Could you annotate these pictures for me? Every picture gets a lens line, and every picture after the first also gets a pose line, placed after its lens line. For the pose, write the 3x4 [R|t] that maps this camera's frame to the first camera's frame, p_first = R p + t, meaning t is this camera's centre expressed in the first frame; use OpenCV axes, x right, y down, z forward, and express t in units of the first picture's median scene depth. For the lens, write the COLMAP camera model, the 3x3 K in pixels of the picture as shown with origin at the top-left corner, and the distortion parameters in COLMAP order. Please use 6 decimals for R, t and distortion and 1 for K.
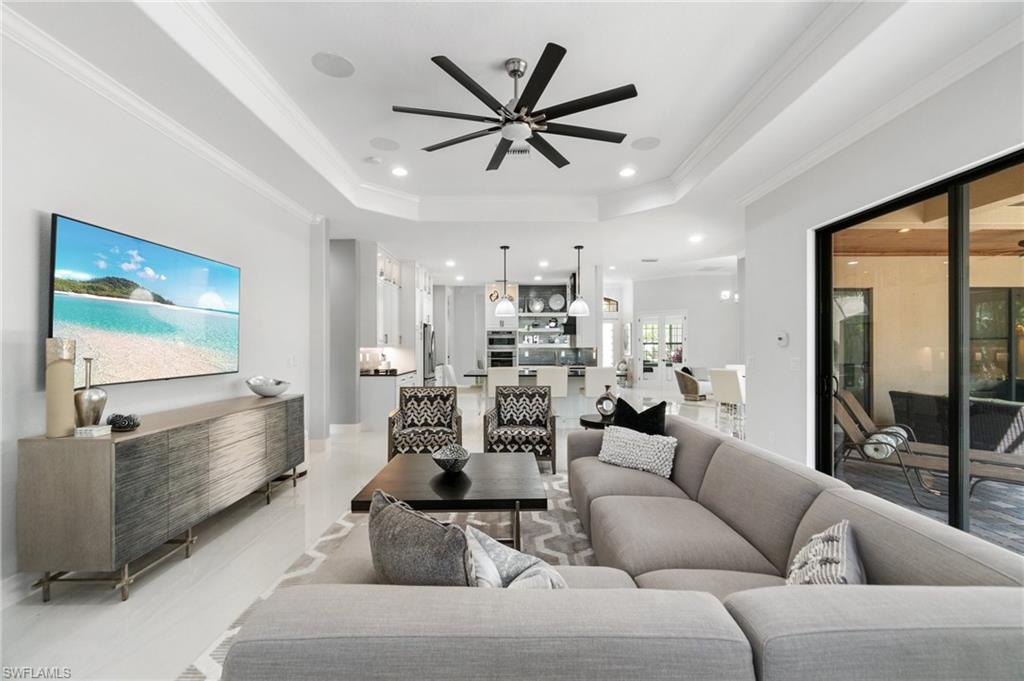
lens RADIAL K [[439.5, 0, 512.9], [0, 439.5, 343.3], [0, 0, 1]] dist [0.000014, 0.000000]
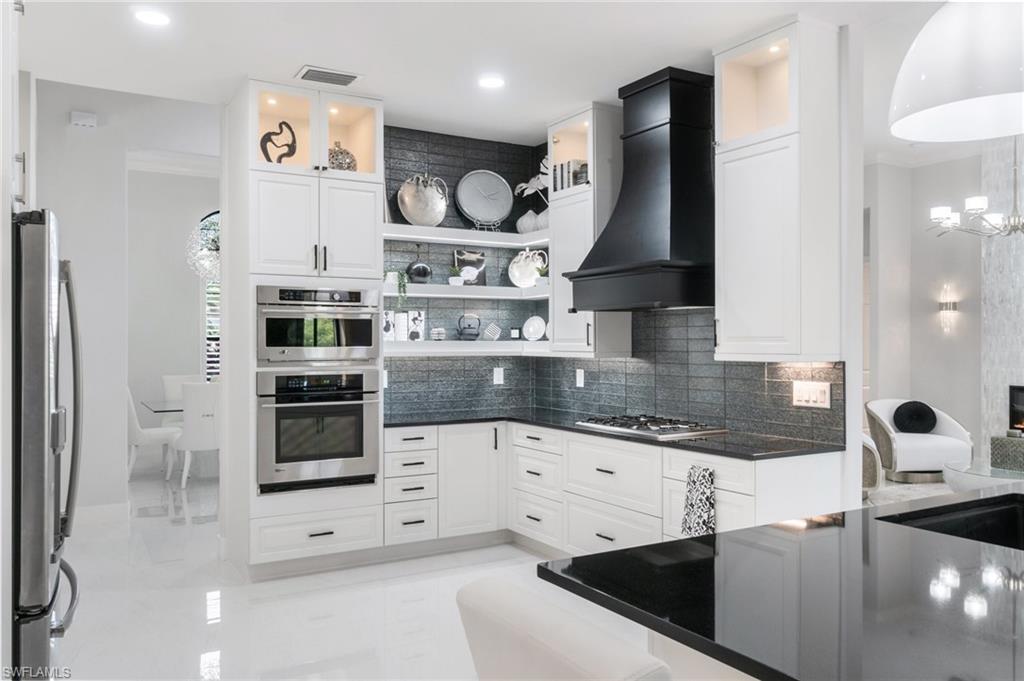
lens RADIAL K [[805.0, 0, 511.5], [0, 805.0, 339.8], [0, 0, 1]] dist [-0.003397, -0.000291]
pose [[0.871045, 0.001293, 0.491201, -0.142695], [-0.000916, 0.999999, -0.001008, 0.000142], [-0.491202, 0.000429, 0.871046, 0.540789]]
